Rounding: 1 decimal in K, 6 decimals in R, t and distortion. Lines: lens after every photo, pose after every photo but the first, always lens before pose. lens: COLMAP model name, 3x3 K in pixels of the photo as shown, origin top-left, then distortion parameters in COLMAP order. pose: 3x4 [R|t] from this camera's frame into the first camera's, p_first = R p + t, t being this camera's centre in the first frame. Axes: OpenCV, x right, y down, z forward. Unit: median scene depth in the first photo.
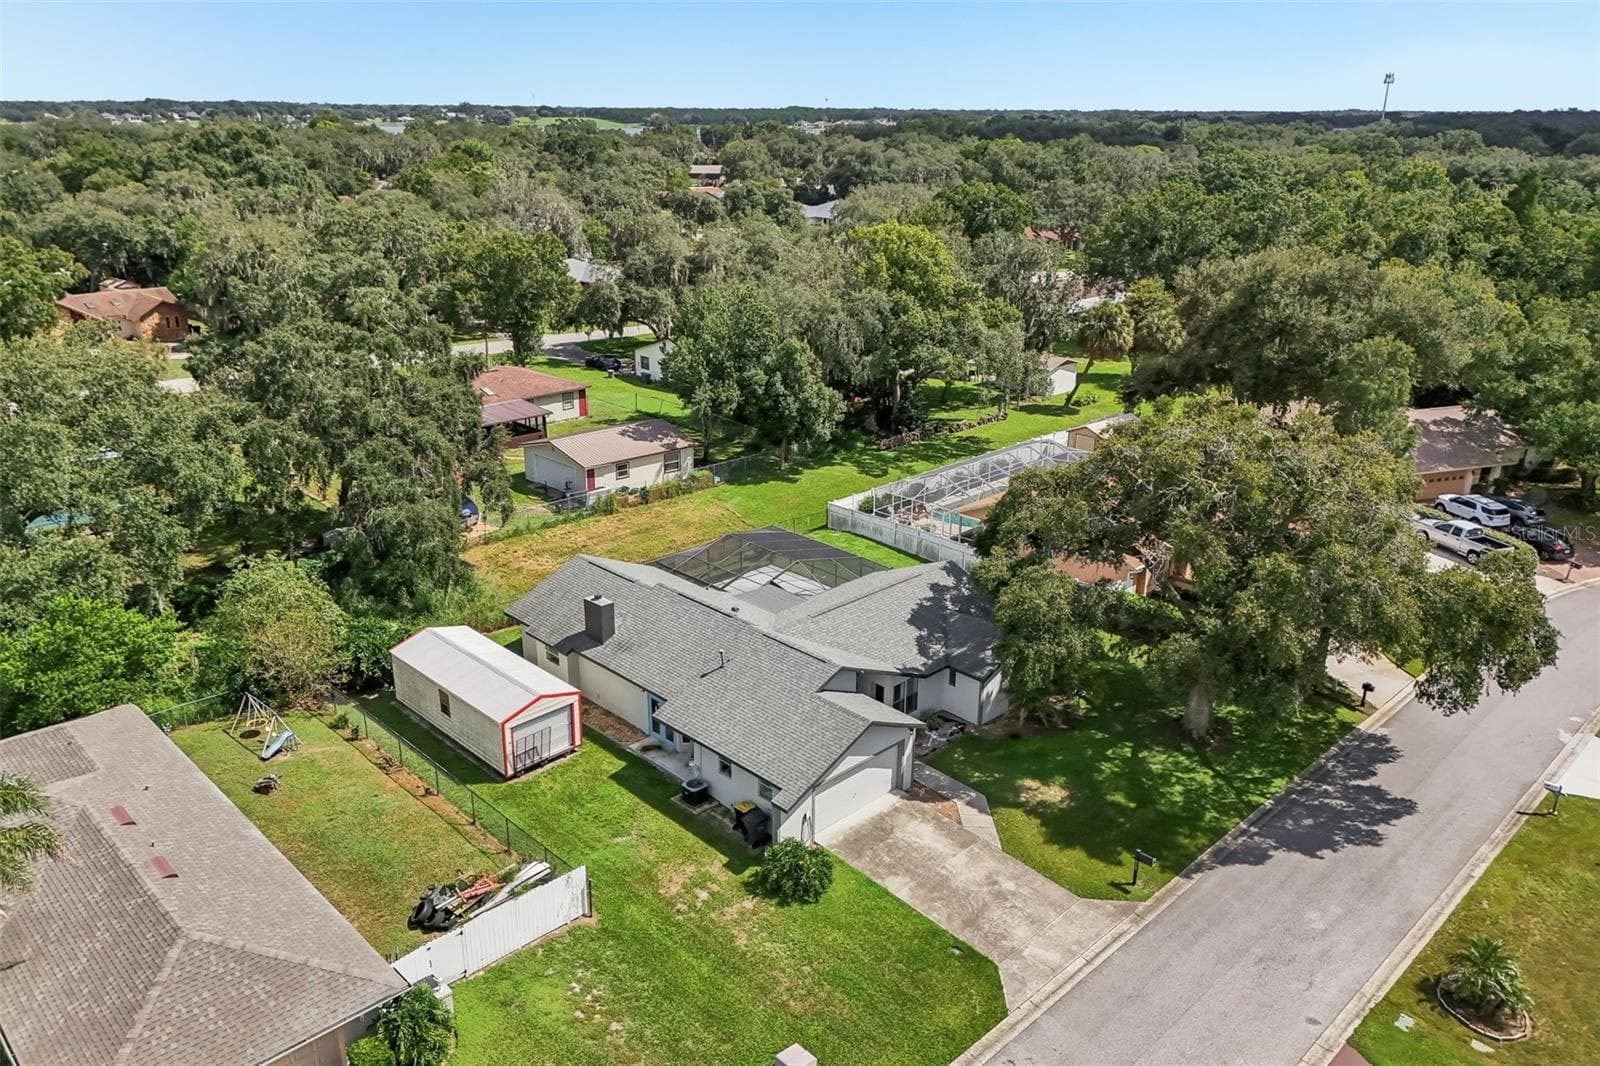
lens RADIAL K [[1173.8, 0, 803.7], [0, 1173.8, 504.9], [0, 0, 1]] dist [0.069766, -0.091580]
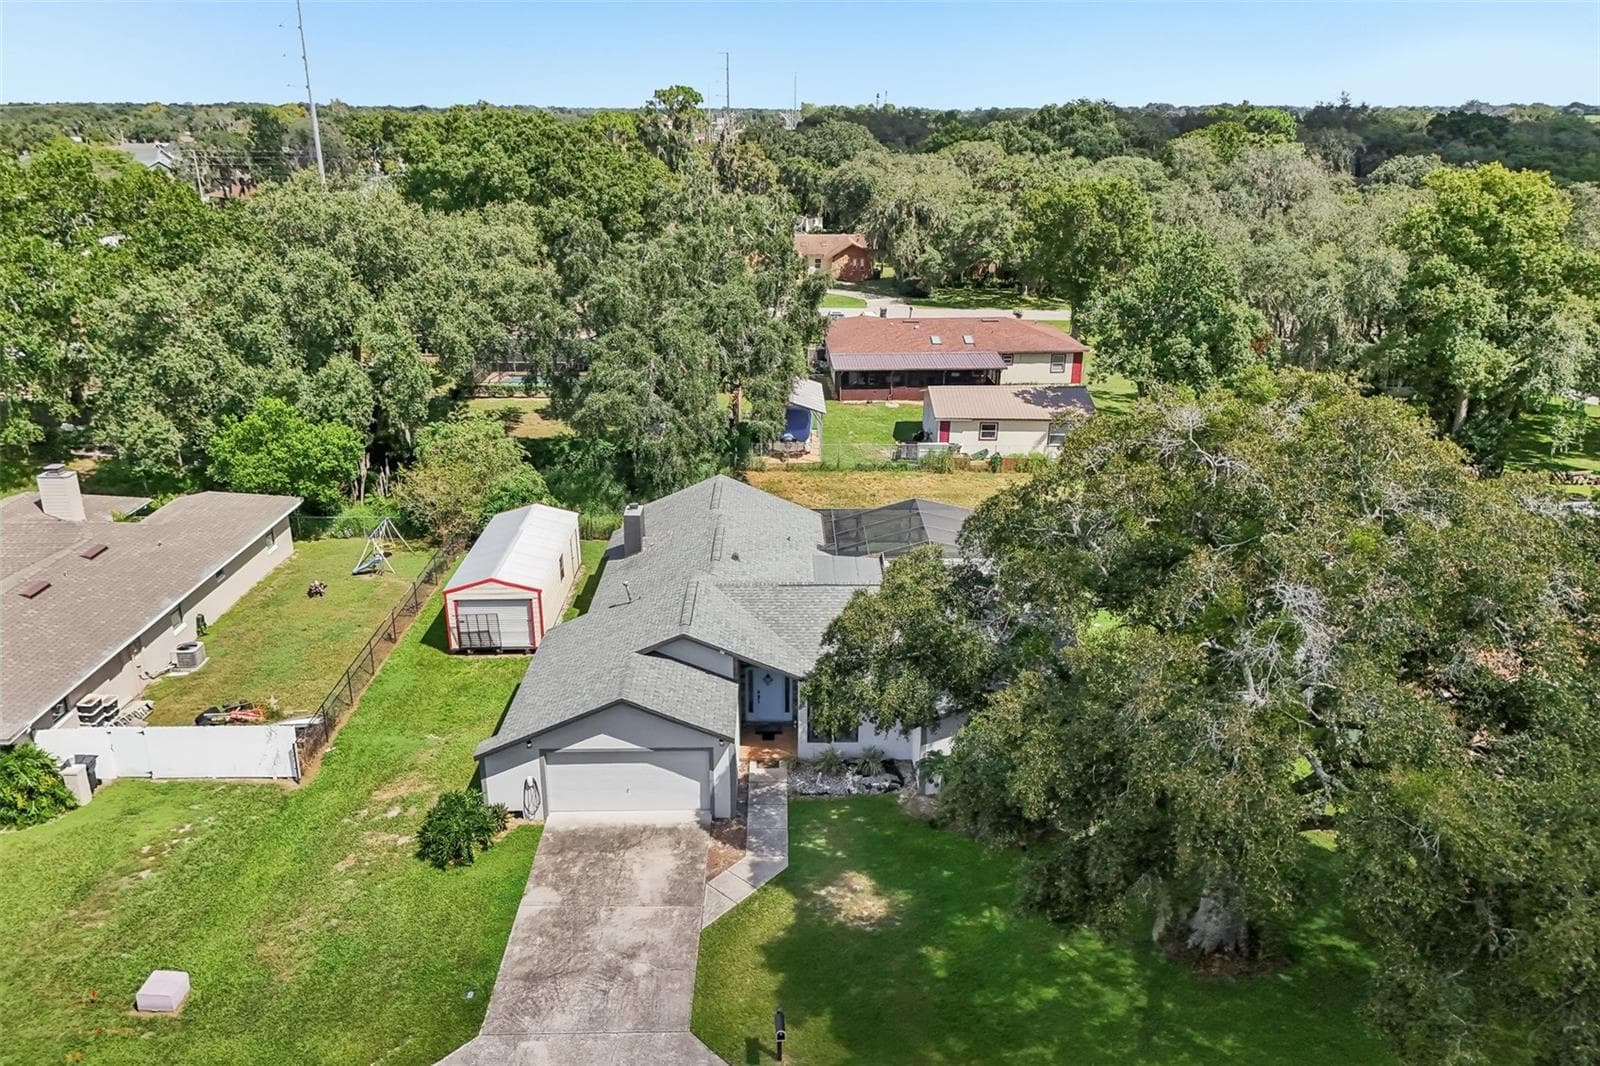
lens RADIAL K [[1173.8, 0, 803.7], [0, 1173.8, 504.9], [0, 0, 1]] dist [0.069766, -0.091580]
pose [[0.721991, 0.210455, -0.659119, 0.573141], [-0.212162, 0.974067, 0.078617, -0.026224], [0.658571, 0.083079, 0.747919, 0.437549]]
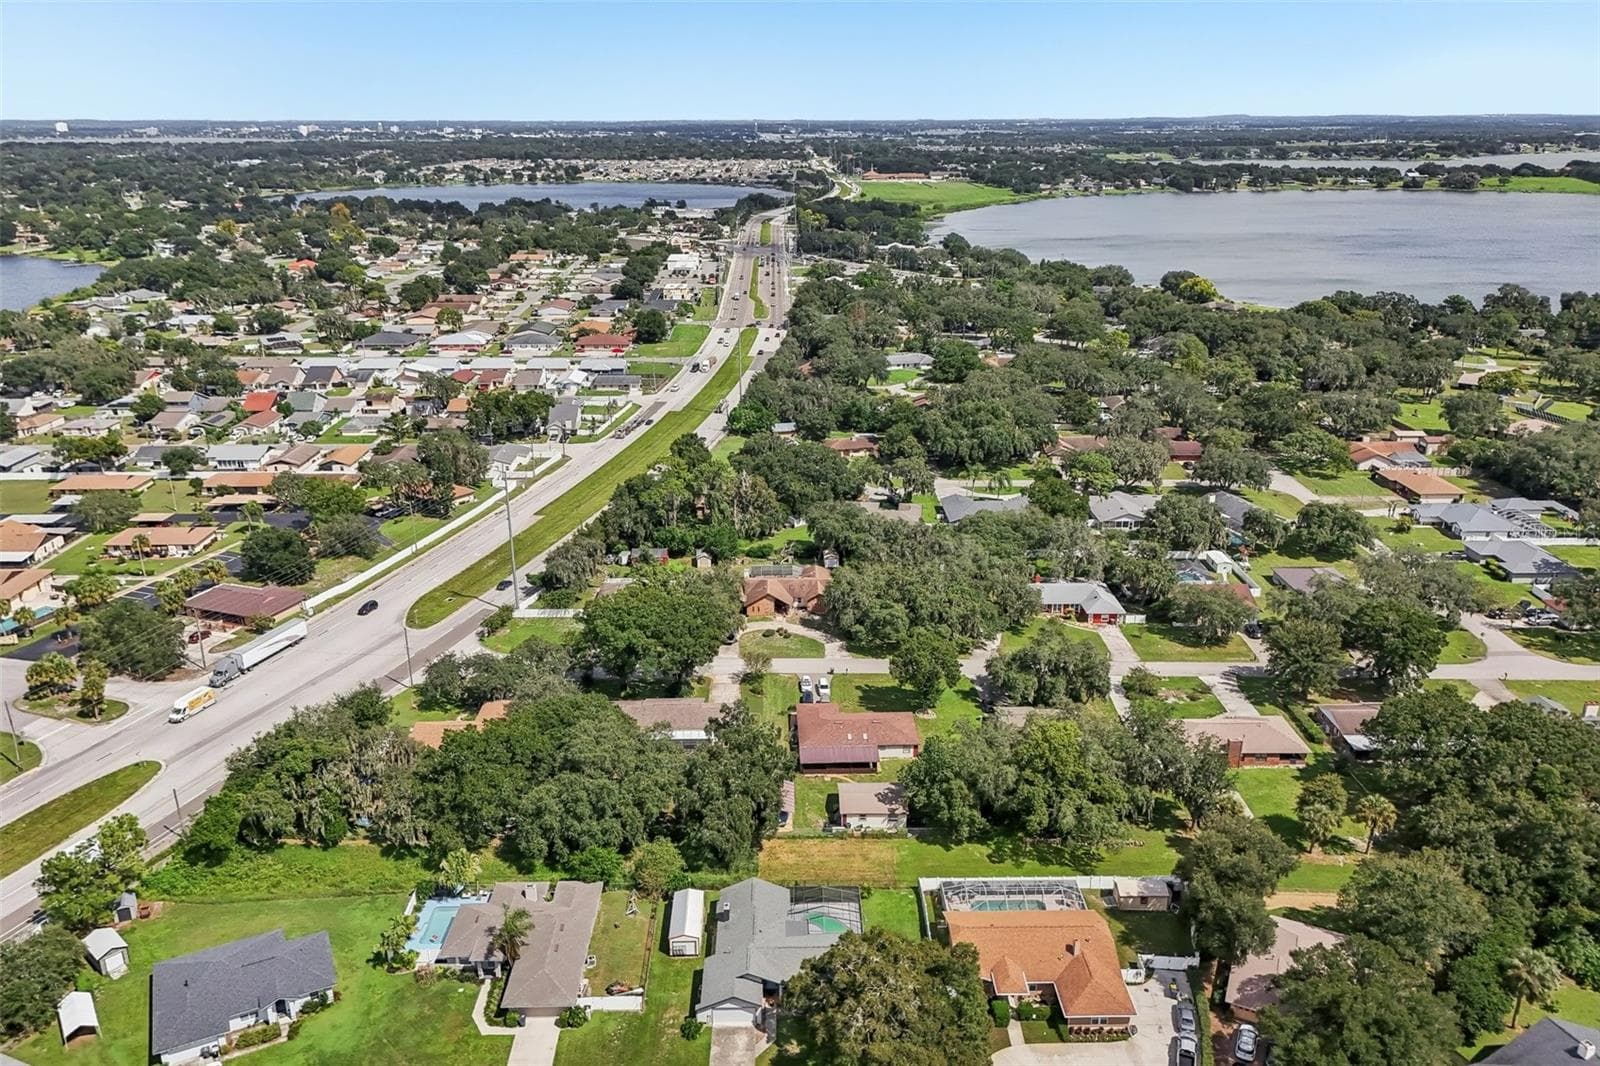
lens RADIAL K [[1173.8, 0, 803.7], [0, 1173.8, 504.9], [0, 0, 1]] dist [0.069766, -0.091580]
pose [[0.721451, 0.206773, -0.660873, 1.783231], [-0.207648, 0.975057, 0.078392, -1.221345], [0.660599, 0.080673, 0.746392, -1.171331]]
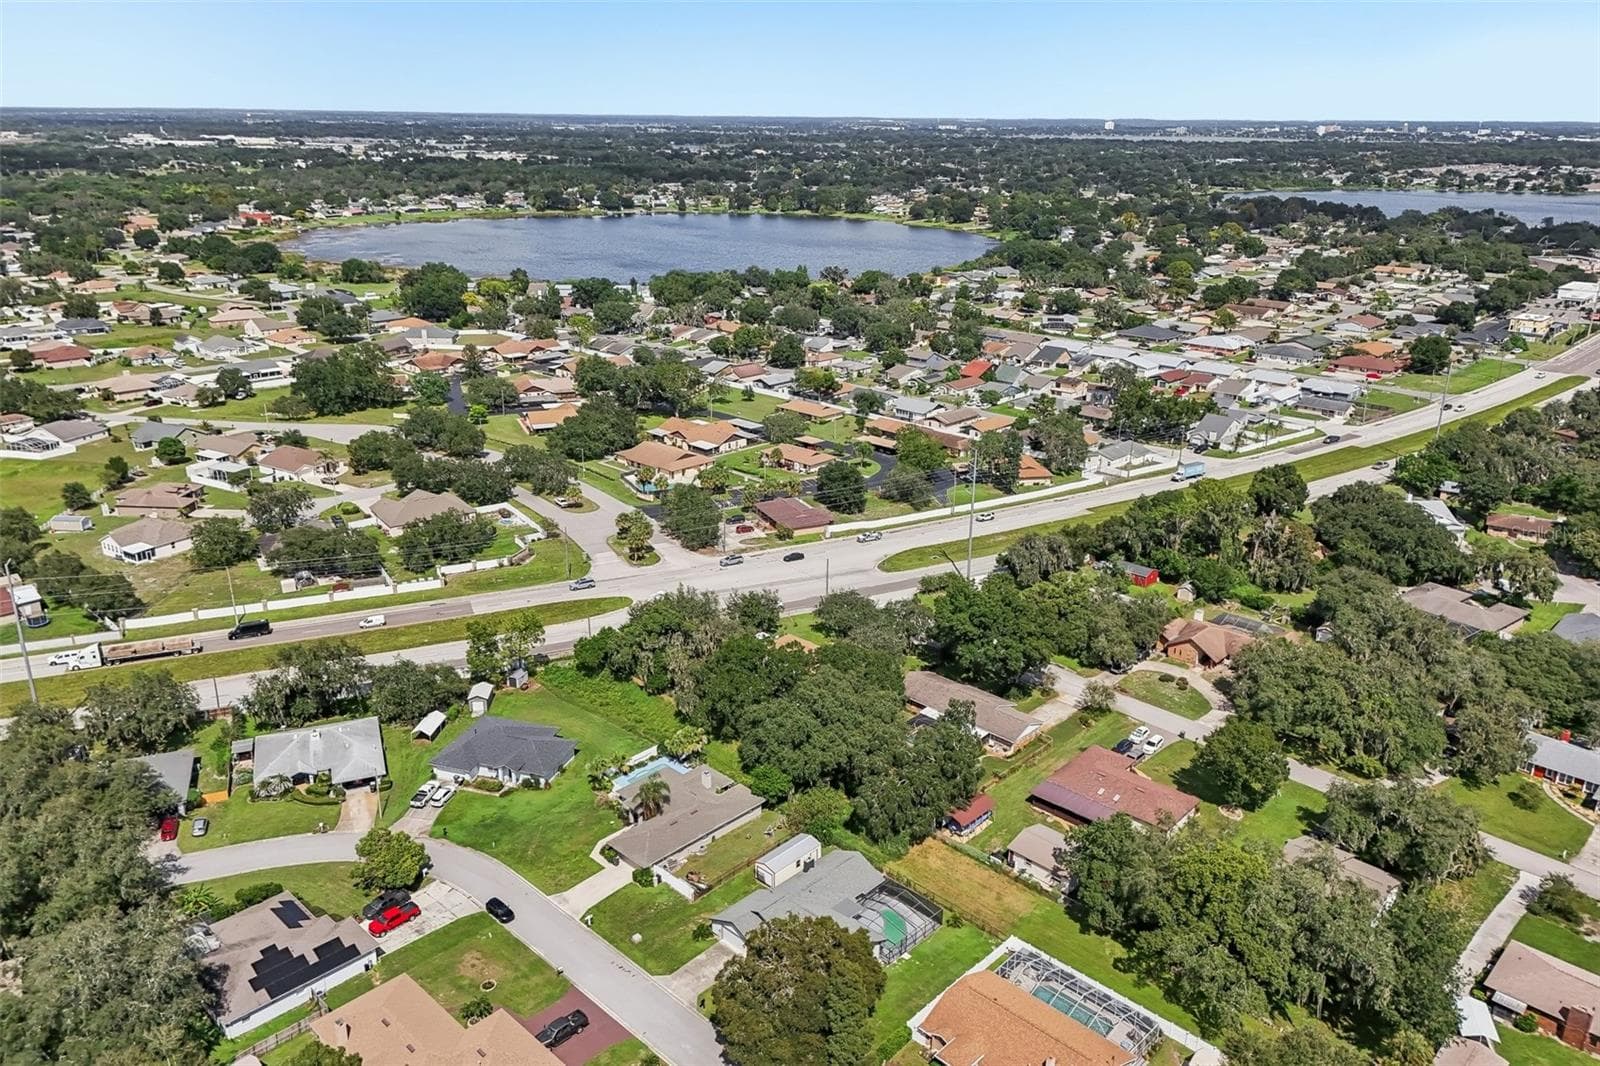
lens RADIAL K [[1173.8, 0, 803.7], [0, 1173.8, 504.9], [0, 0, 1]] dist [0.069766, -0.091580]
pose [[0.020443, 0.305646, -0.951926, 2.628130], [-0.316810, 0.905039, 0.283788, -1.730660], [0.948269, 0.295778, 0.115333, 0.413619]]
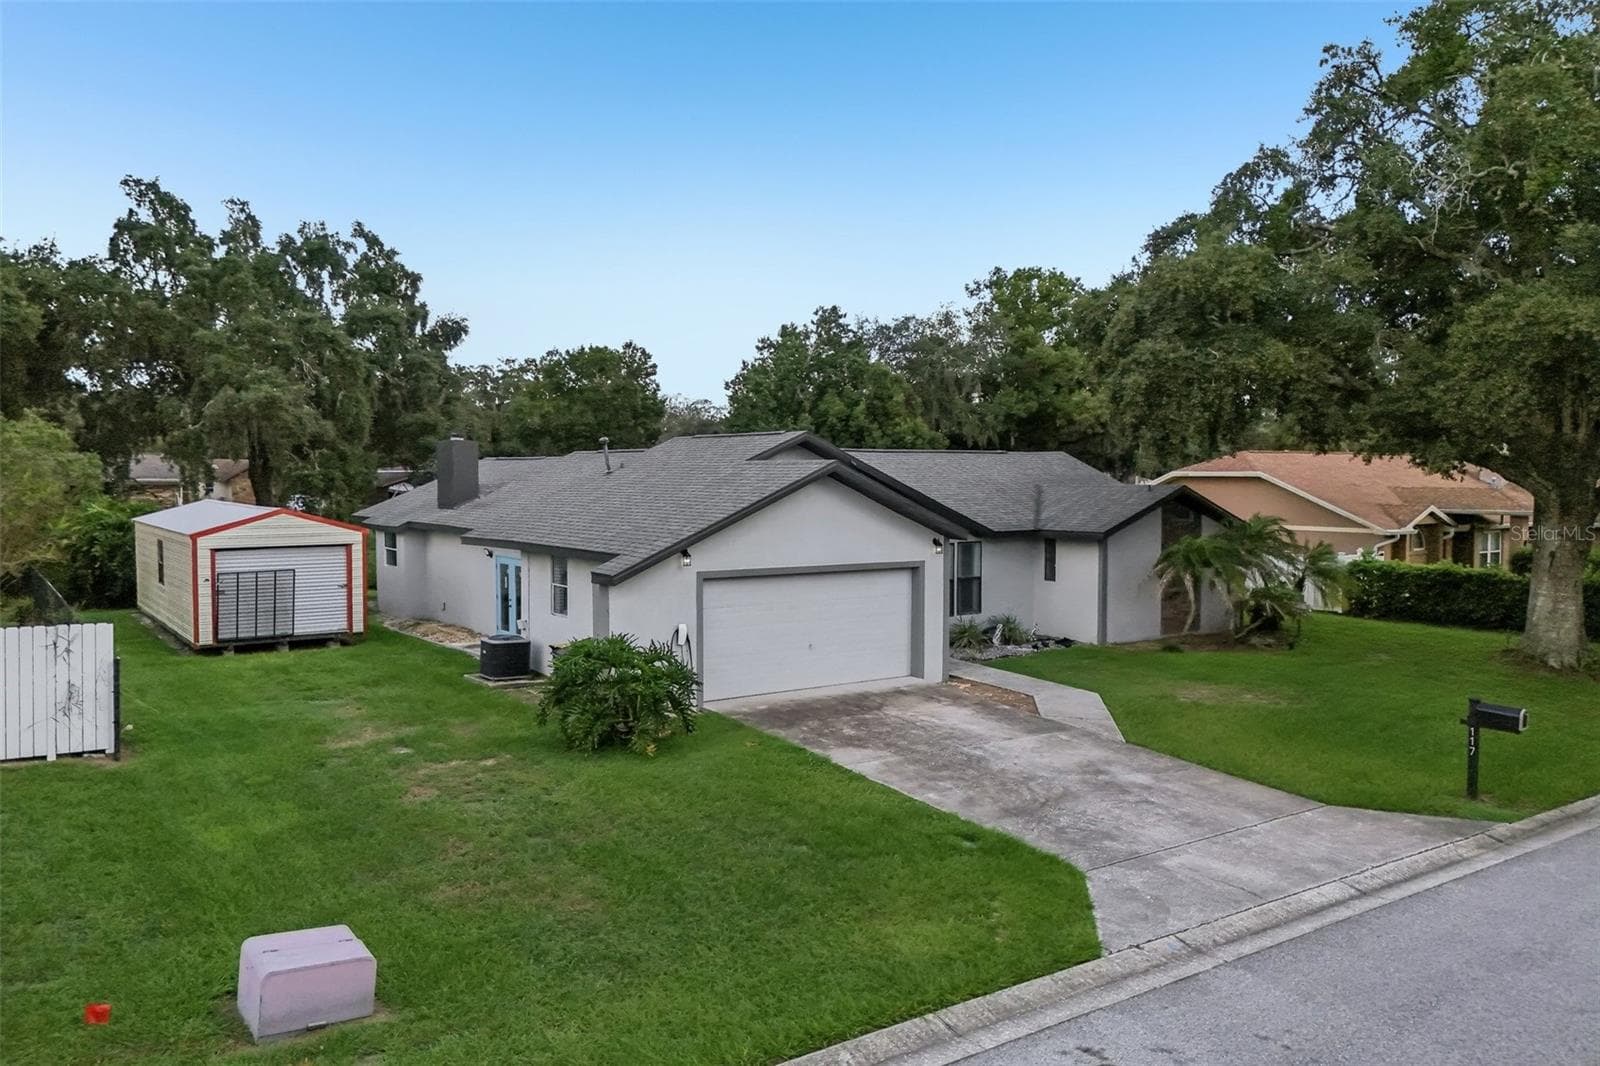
lens RADIAL K [[1173.8, 0, 803.7], [0, 1173.8, 504.9], [0, 0, 1]] dist [0.069766, -0.091580]
pose [[0.987224, -0.002273, -0.159325, 0.109254], [-0.044927, 0.955359, -0.292013, 0.308261], [0.152876, 0.295440, 0.943050, 0.499136]]
